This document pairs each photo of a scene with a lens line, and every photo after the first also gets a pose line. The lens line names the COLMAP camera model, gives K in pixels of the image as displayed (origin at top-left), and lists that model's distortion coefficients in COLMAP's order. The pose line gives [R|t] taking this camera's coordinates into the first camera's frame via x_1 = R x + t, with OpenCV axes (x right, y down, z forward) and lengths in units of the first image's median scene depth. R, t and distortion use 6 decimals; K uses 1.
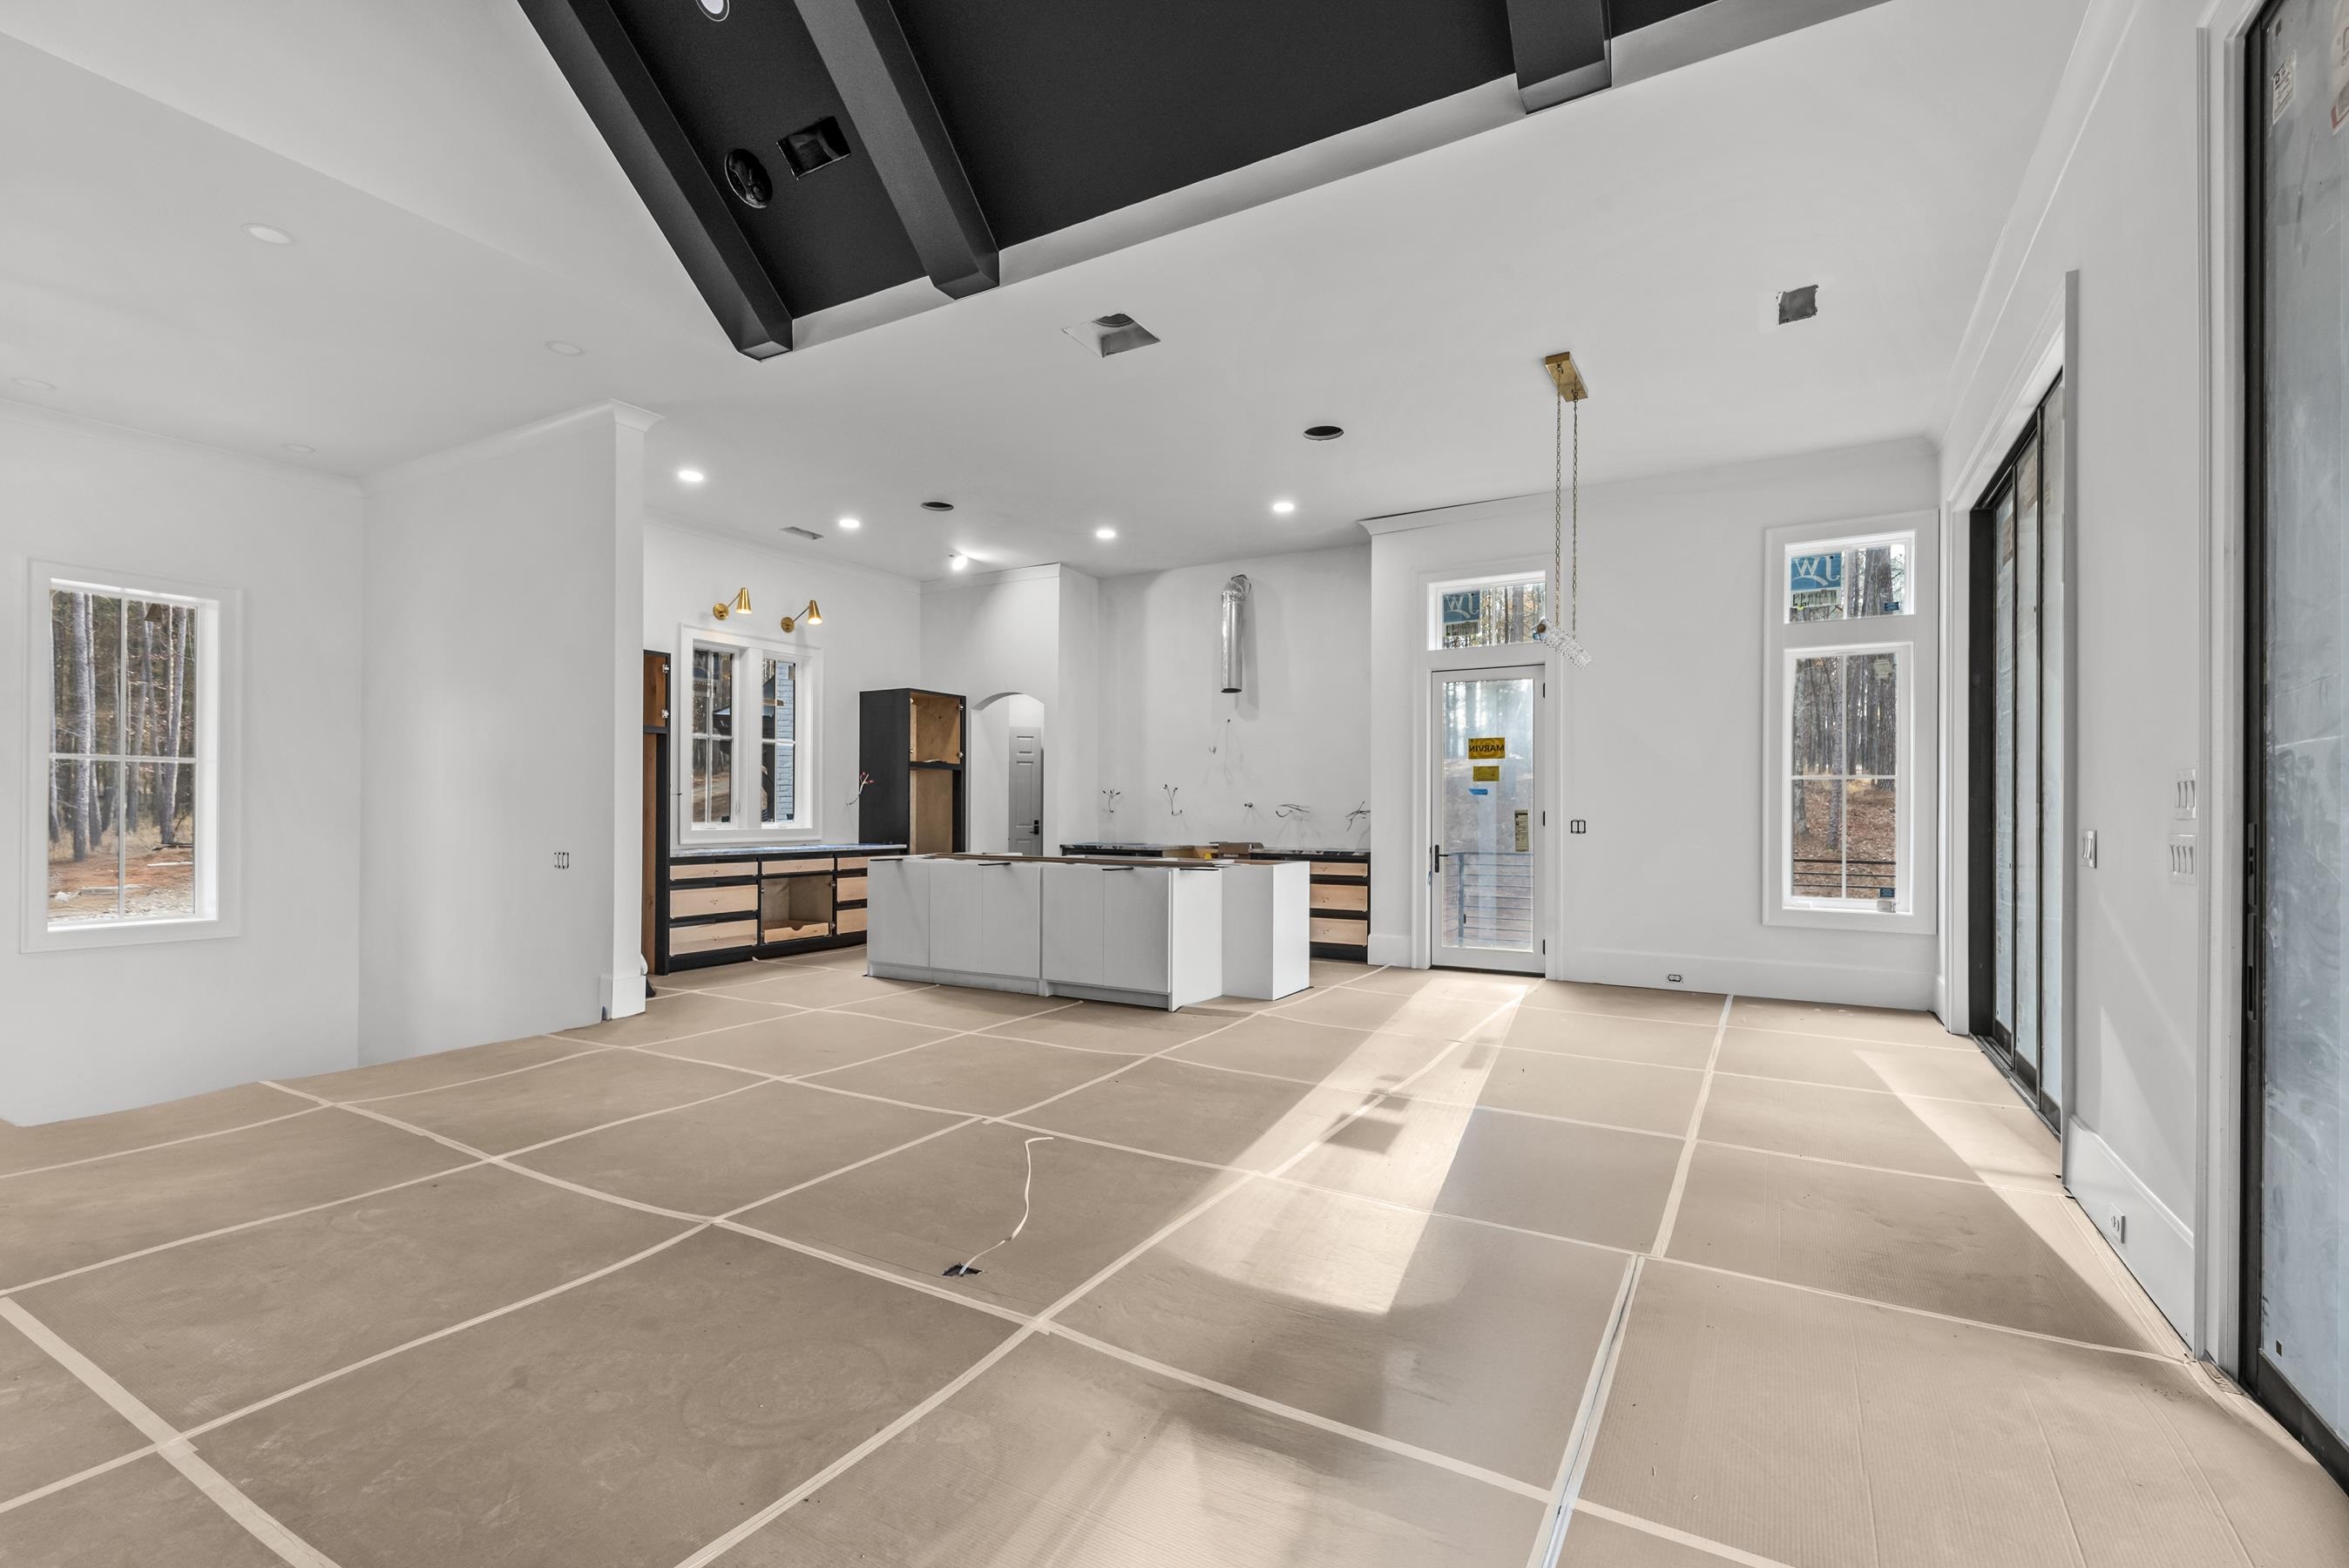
lens RADIAL K [[1047.3, 0, 1175.3], [0, 1047.3, 806.3], [0, 0, 1]] dist [0.008082, -0.005747]
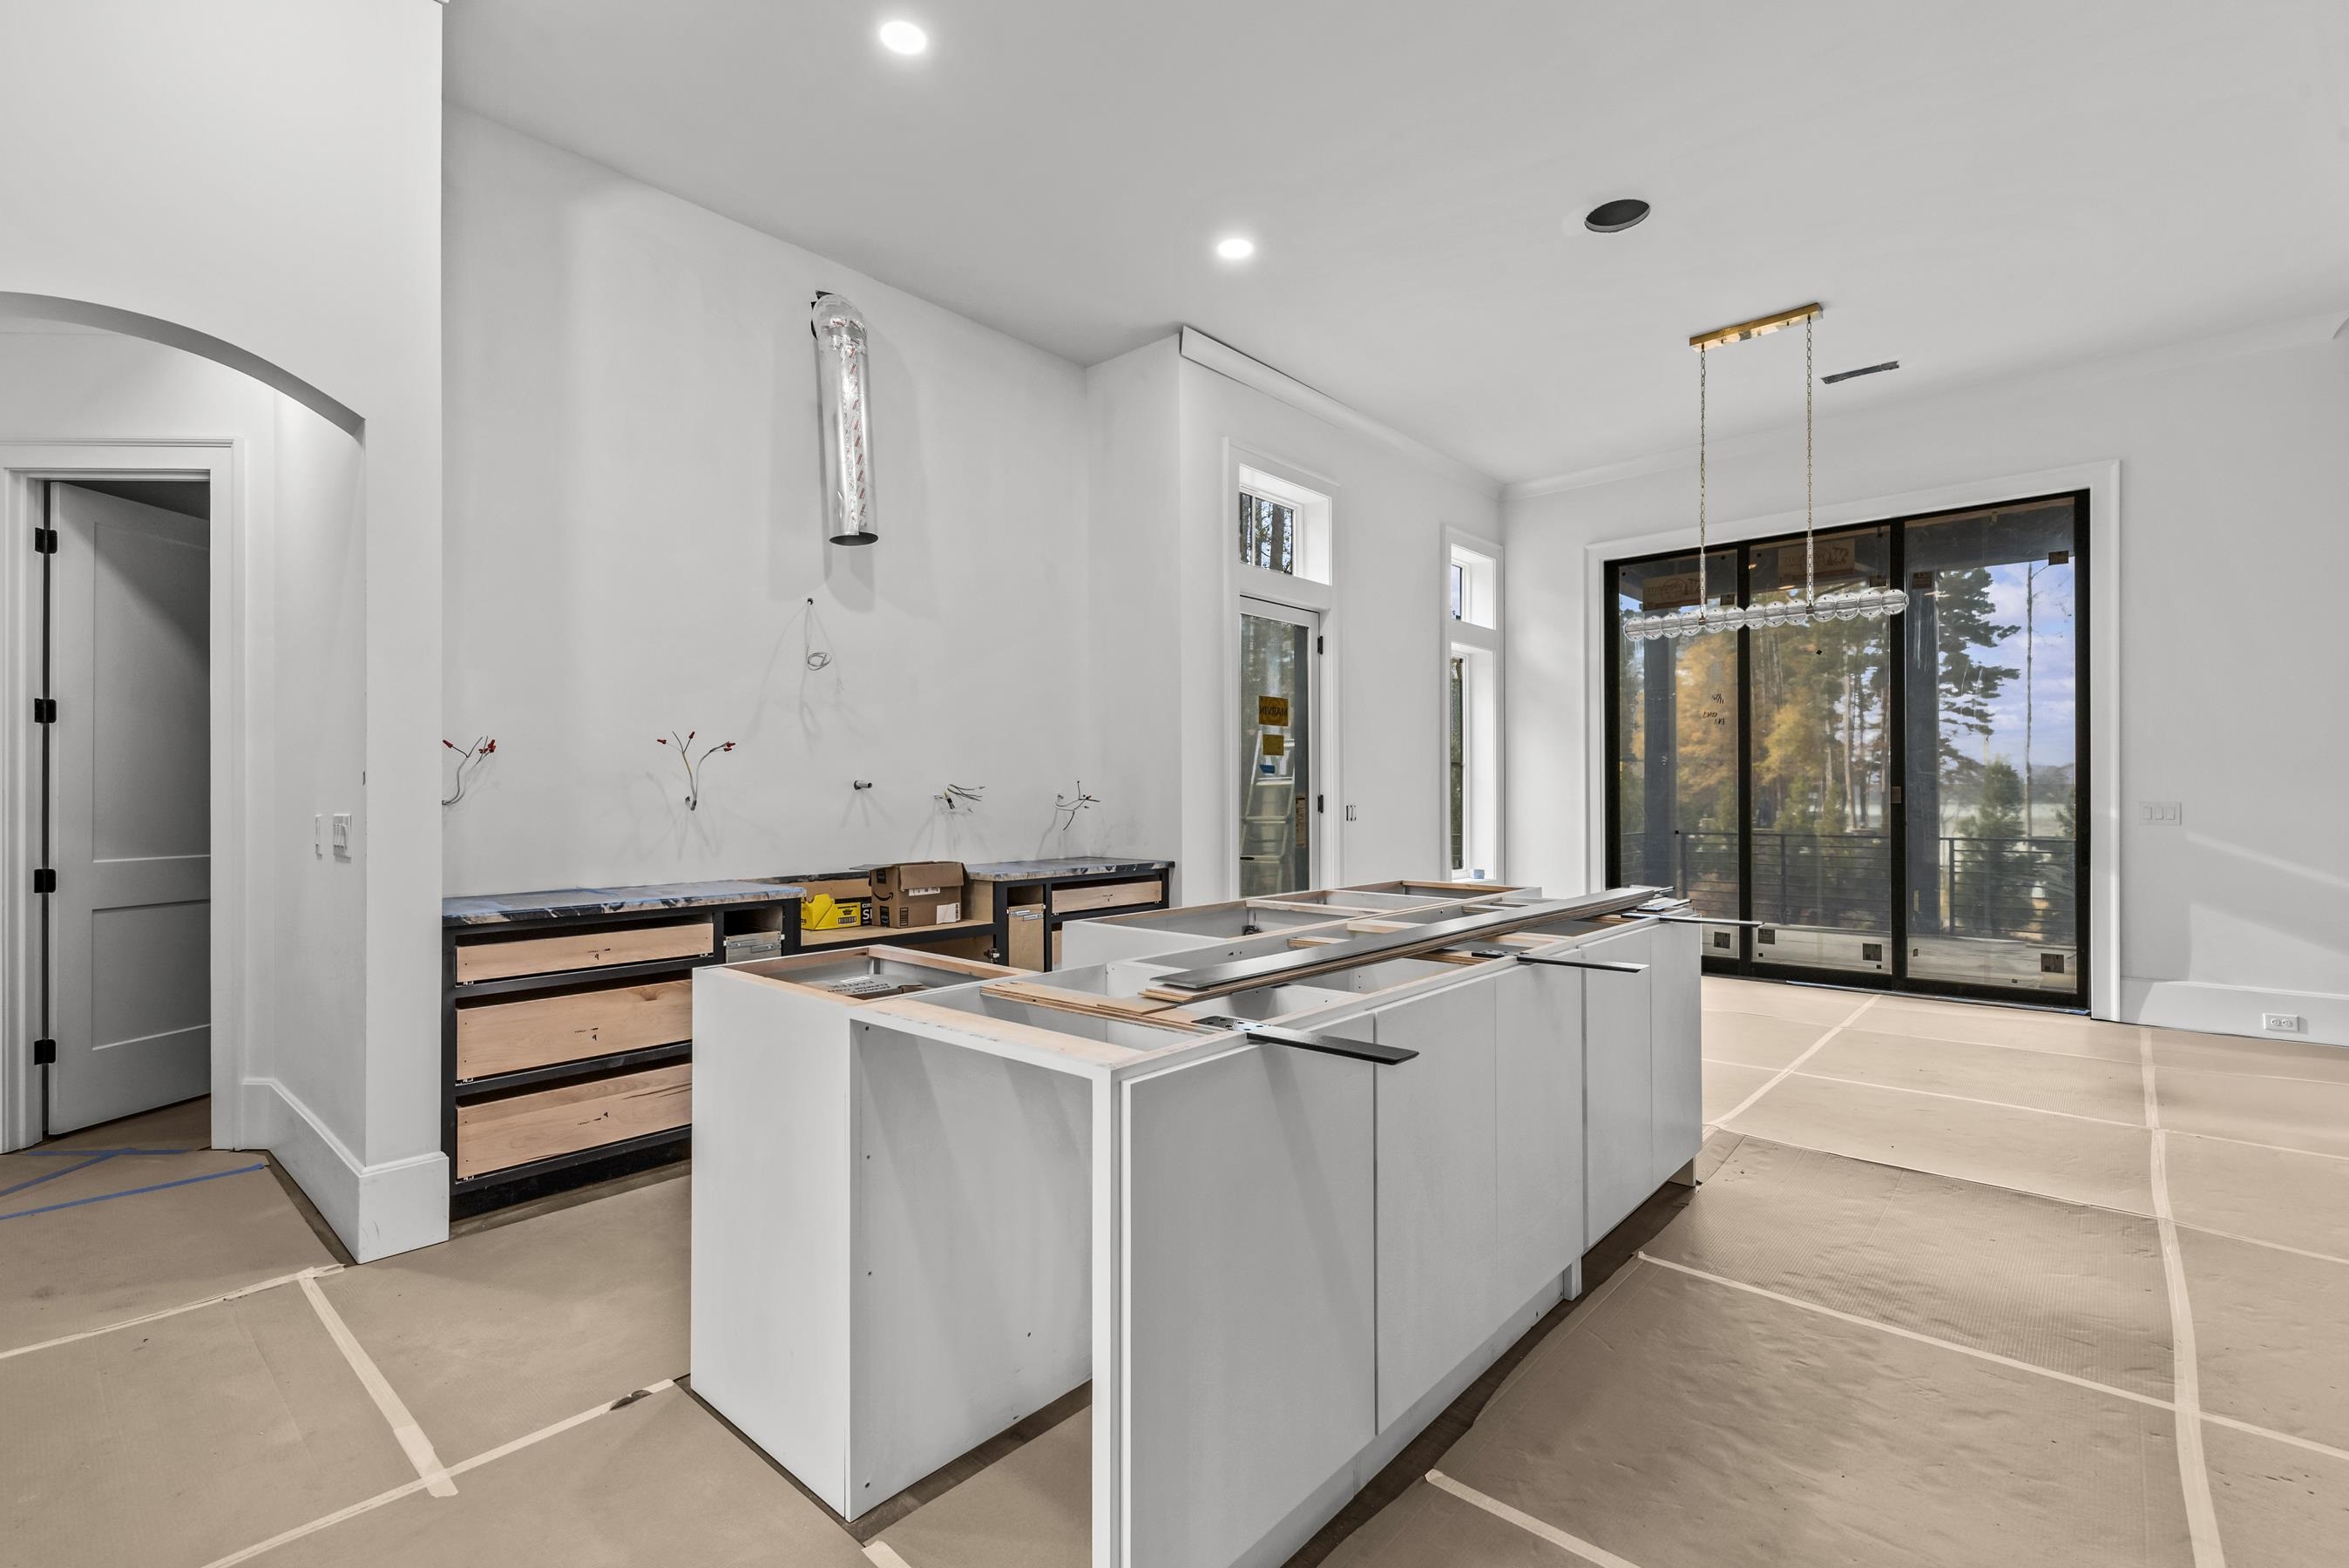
lens RADIAL K [[1047.3, 0, 1167.2], [0, 1047.3, 791.1], [0, 0, 1]] dist [0.008082, -0.005747]
pose [[0.204771, -0.000931, 0.978809, -0.447547], [0.000890, 0.999999, 0.000765, 0.001159], [-0.978809, 0.000715, 0.204772, 0.920760]]
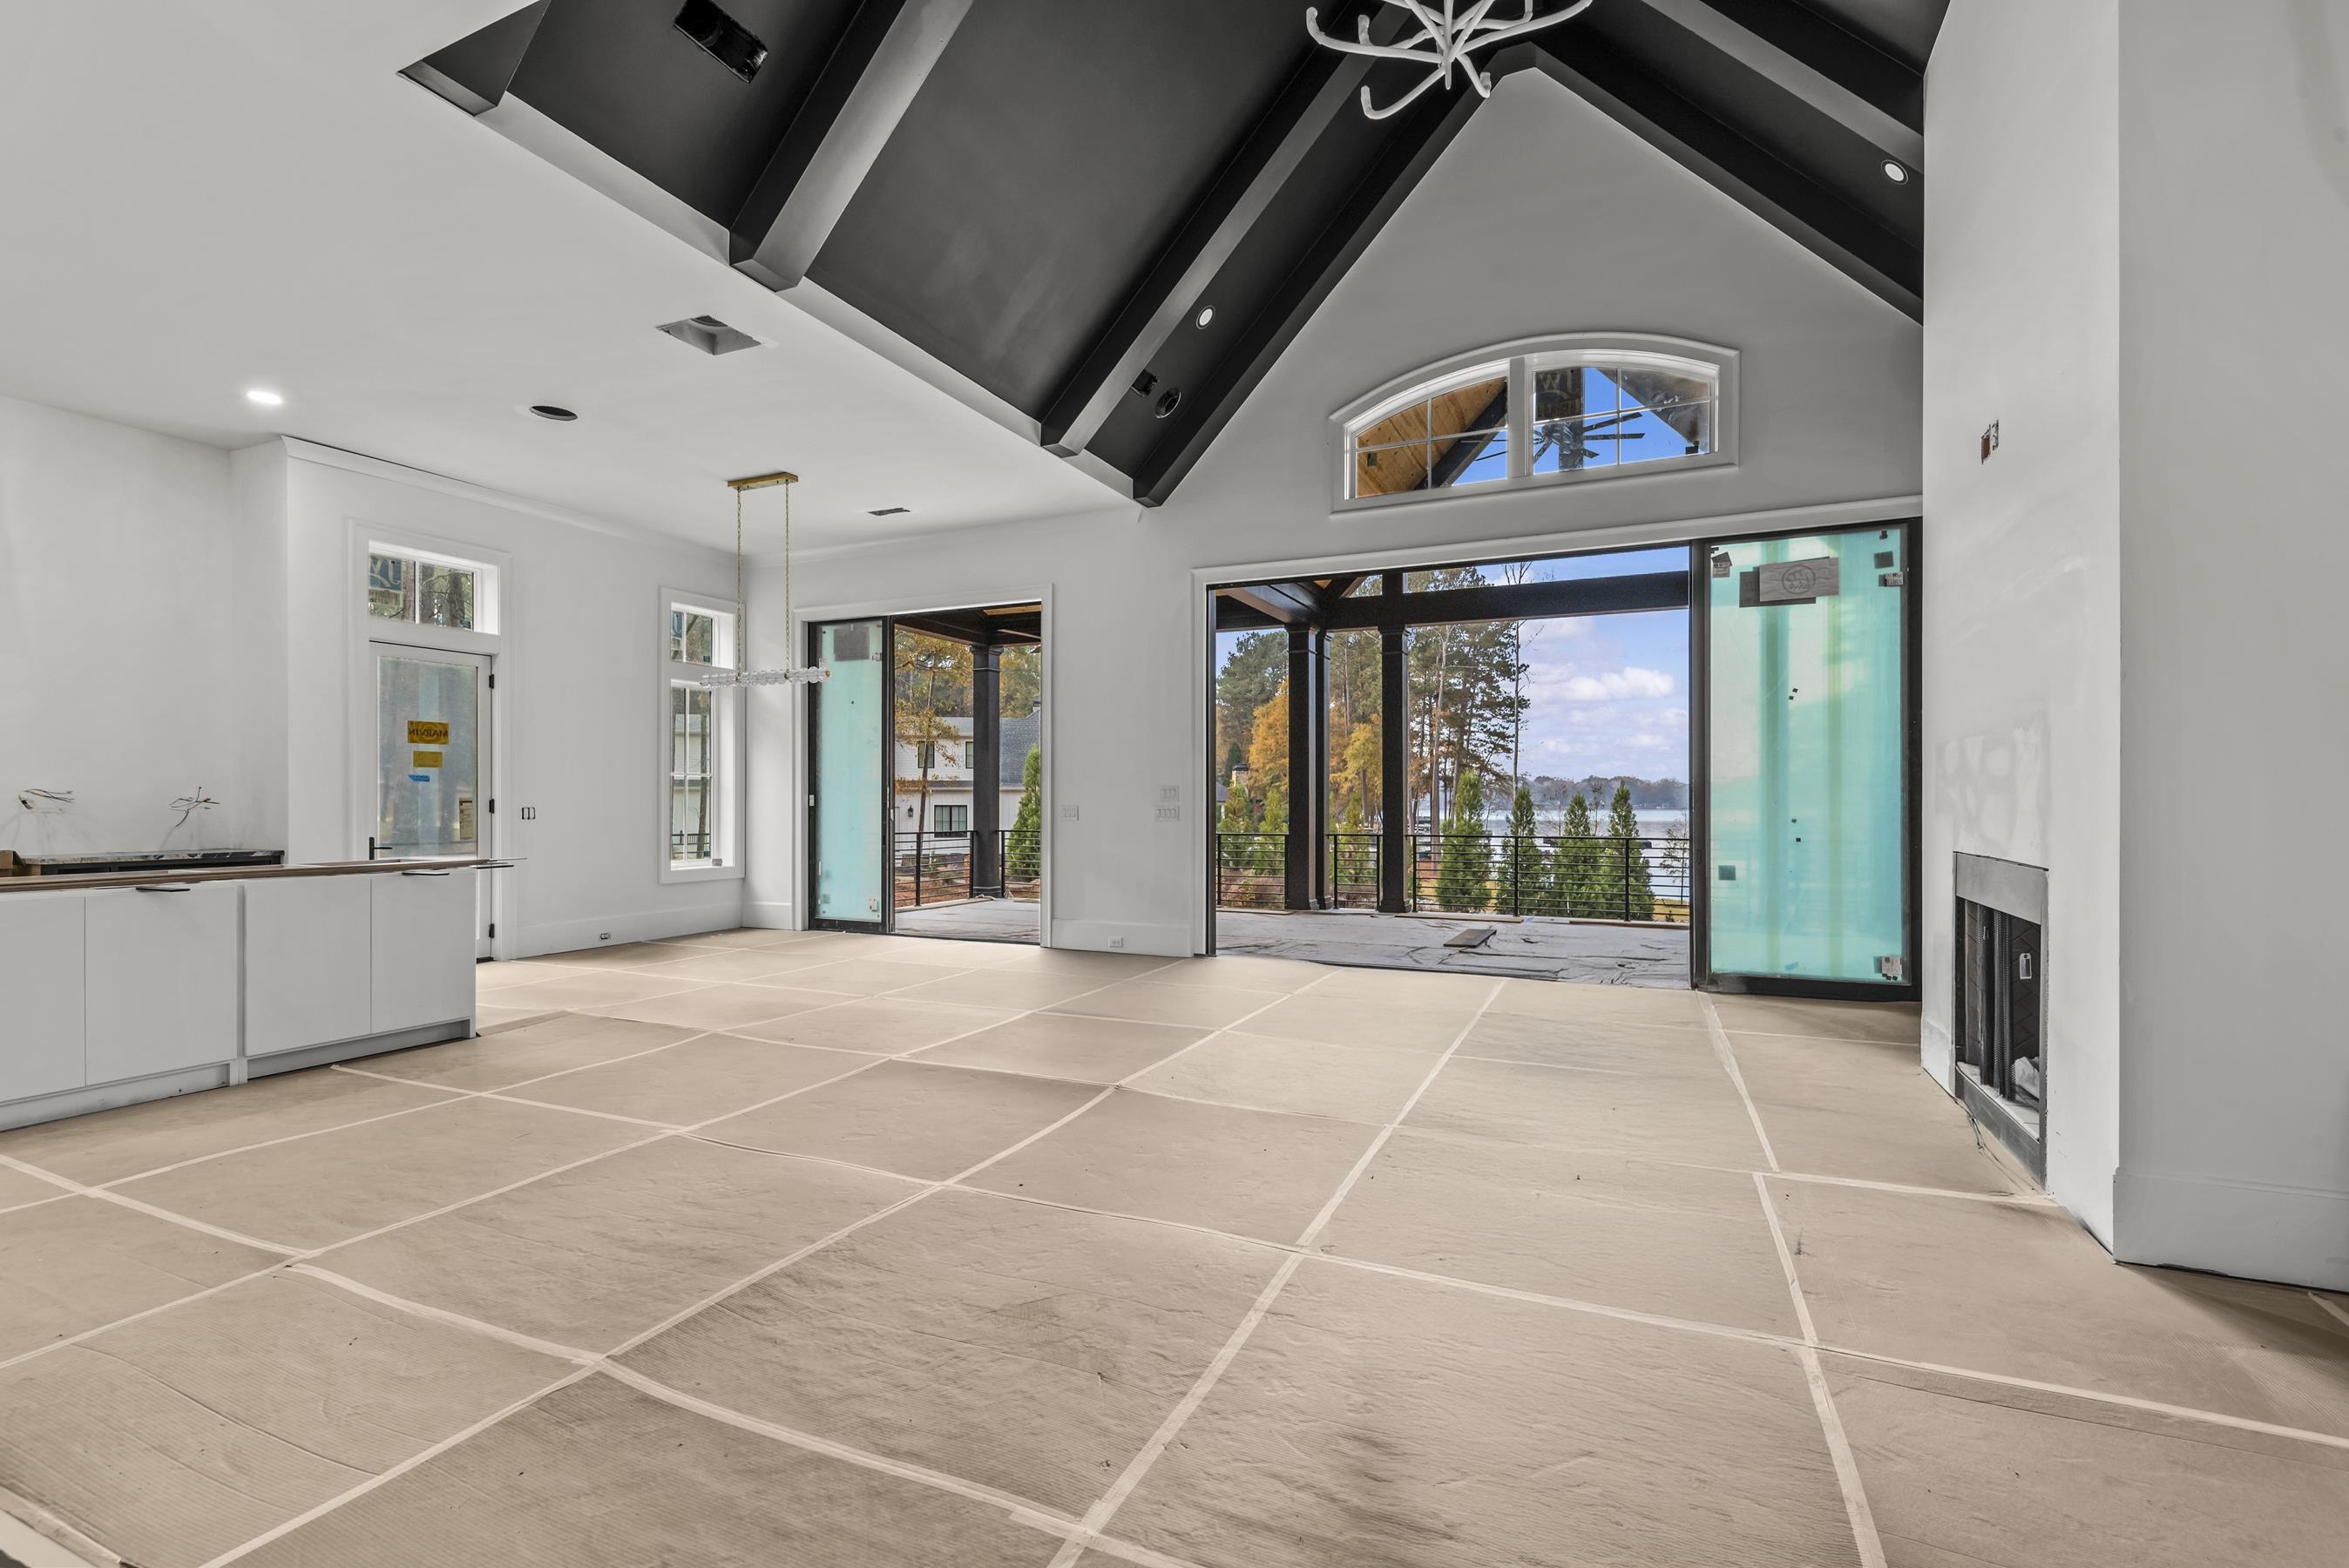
lens RADIAL K [[1047.3, 0, 1191.5], [0, 1047.3, 793.8], [0, 0, 1]] dist [0.008082, -0.005747]
pose [[-0.099072, 0.001810, 0.995079, -0.720596], [-0.004524, 0.999987, -0.002270, -0.000957], [-0.995070, -0.004727, -0.099062, 0.404079]]
